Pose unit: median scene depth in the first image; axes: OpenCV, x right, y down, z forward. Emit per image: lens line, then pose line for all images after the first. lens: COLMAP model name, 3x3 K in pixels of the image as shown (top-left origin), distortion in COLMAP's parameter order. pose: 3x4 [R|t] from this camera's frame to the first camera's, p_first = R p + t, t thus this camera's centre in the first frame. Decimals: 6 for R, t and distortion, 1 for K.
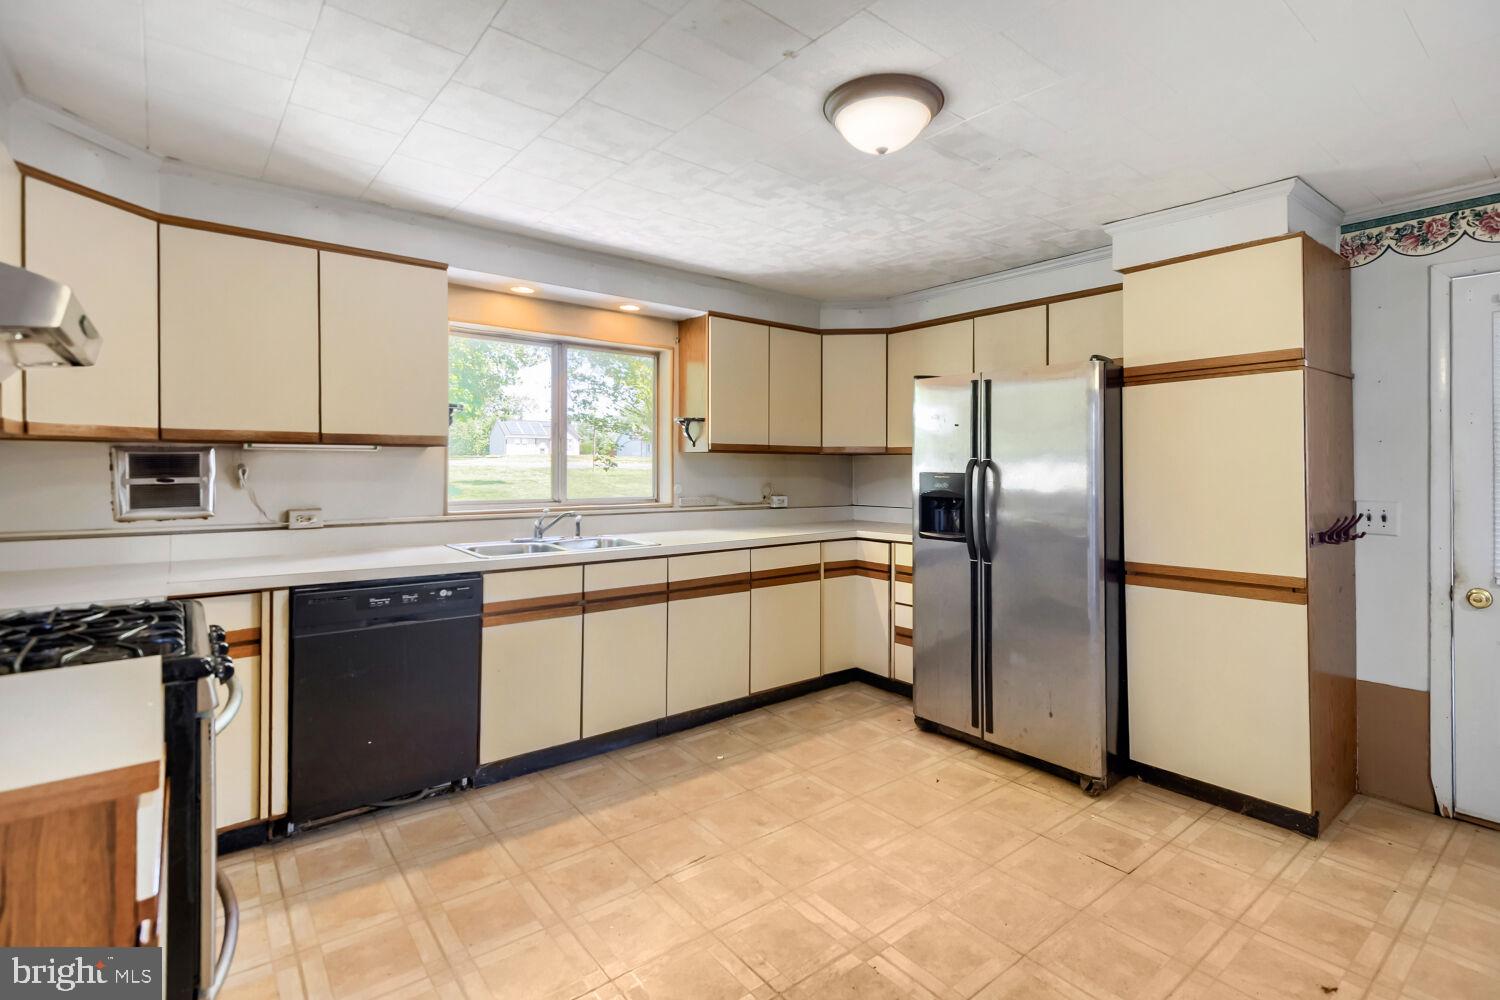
lens RADIAL K [[709.3, 0, 773.9], [0, 709.3, 479.8], [0, 0, 1]] dist [0.054357, -0.035799]
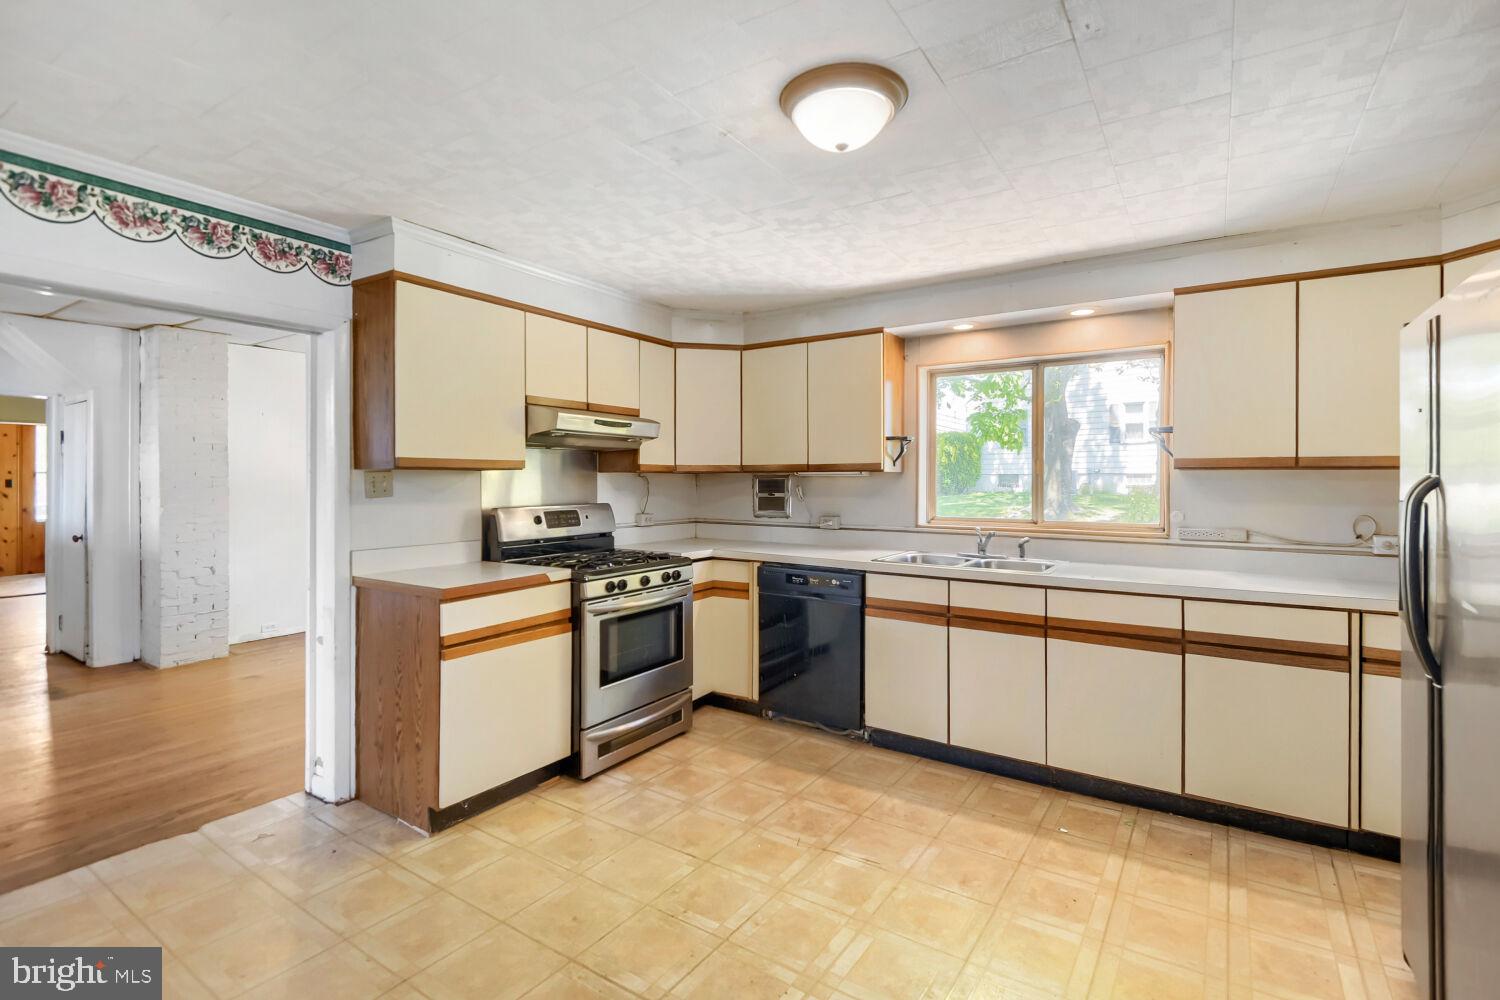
lens RADIAL K [[707.7, 0, 750.2], [0, 707.7, 494.4], [0, 0, 1]] dist [0.023410, -0.021140]
pose [[0.282430, 0.011766, -0.959216, 0.709508], [-0.022643, 0.999728, 0.005596, -0.007715], [0.959021, 0.020139, 0.282620, 0.447317]]
